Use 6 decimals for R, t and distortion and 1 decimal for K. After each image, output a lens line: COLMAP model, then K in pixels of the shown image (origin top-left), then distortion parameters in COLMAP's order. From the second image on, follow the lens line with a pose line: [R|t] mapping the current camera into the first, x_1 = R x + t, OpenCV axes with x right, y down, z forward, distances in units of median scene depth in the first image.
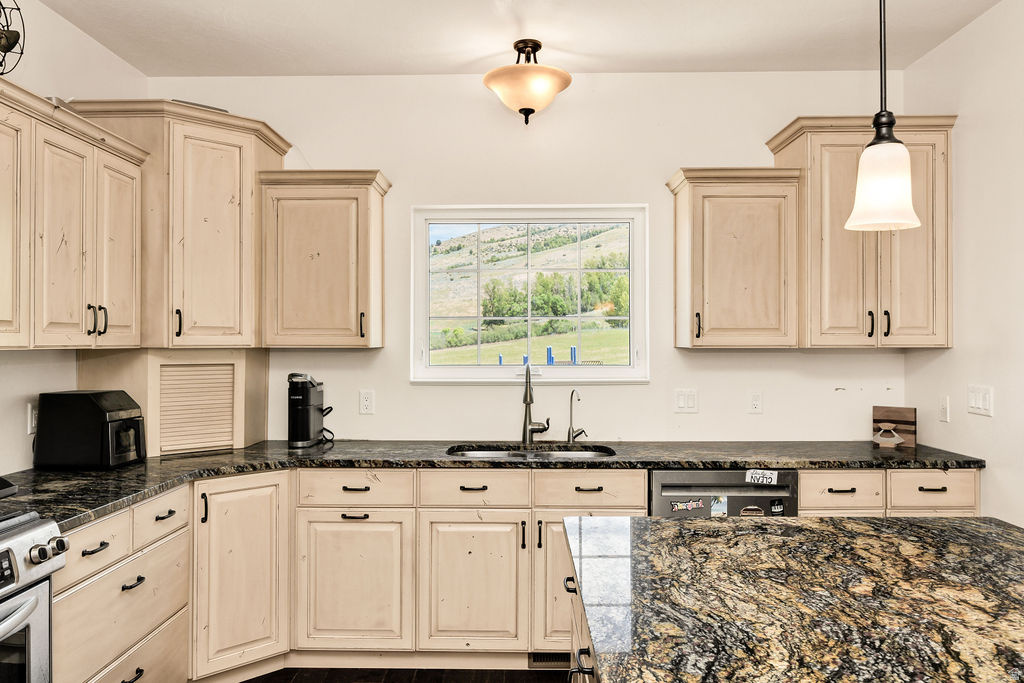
lens RADIAL K [[753.8, 0, 512.0], [0, 753.8, 341.5], [0, 0, 1]] dist [-0.005003, 0.000470]
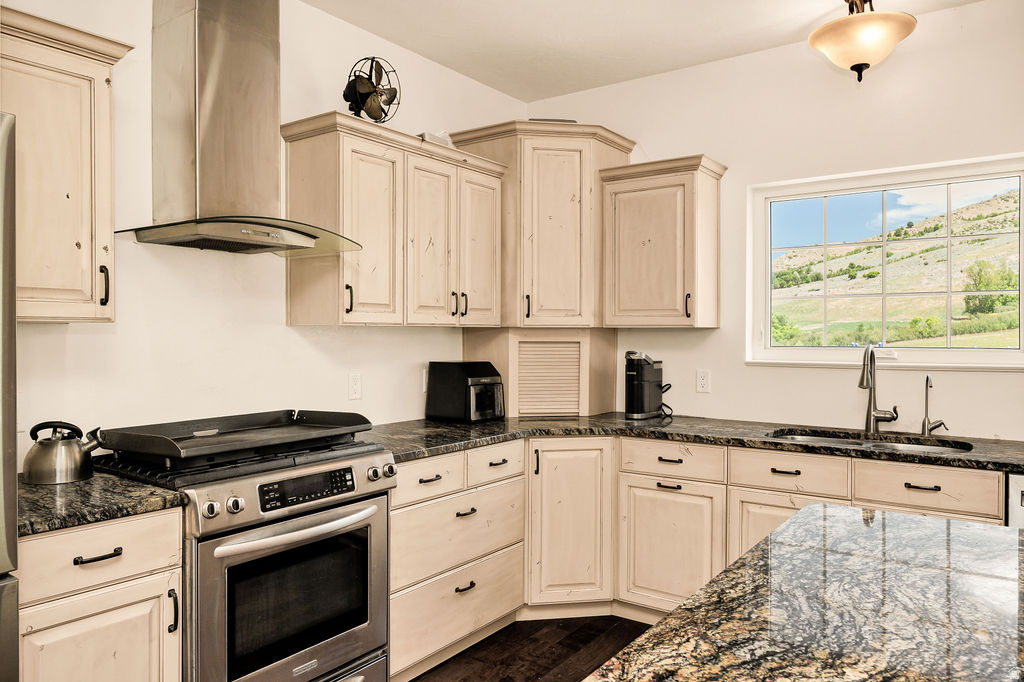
lens RADIAL K [[721.5, 0, 512.0], [0, 721.5, 341.0], [0, 0, 1]] dist [-0.002925, 0.000334]
pose [[0.824490, 0.007455, -0.565828, 0.181009], [-0.000479, 0.999922, 0.012477, 0.016001], [0.565877, -0.010016, 0.824429, 0.042790]]
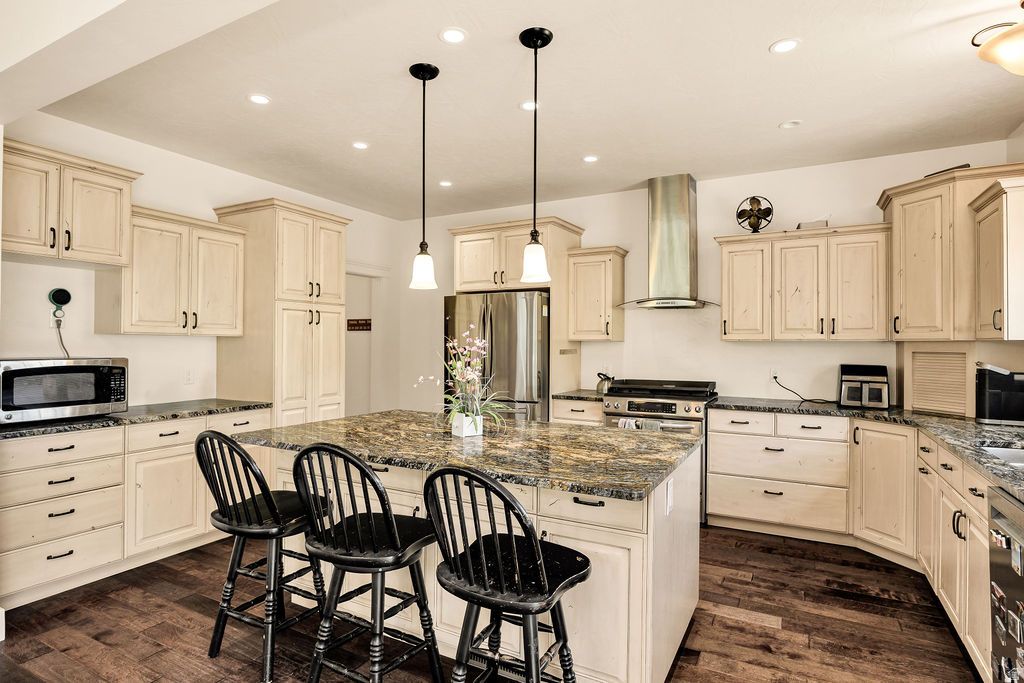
lens RADIAL K [[542.5, 0, 512.0], [0, 542.5, 341.5], [0, 0, 1]] dist [0.000353, -0.000022]
pose [[-0.452410, -0.001087, -0.891809, 0.930768], [0.001295, 0.999997, -0.001876, 0.011208], [0.891809, -0.002003, -0.452407, 0.787792]]
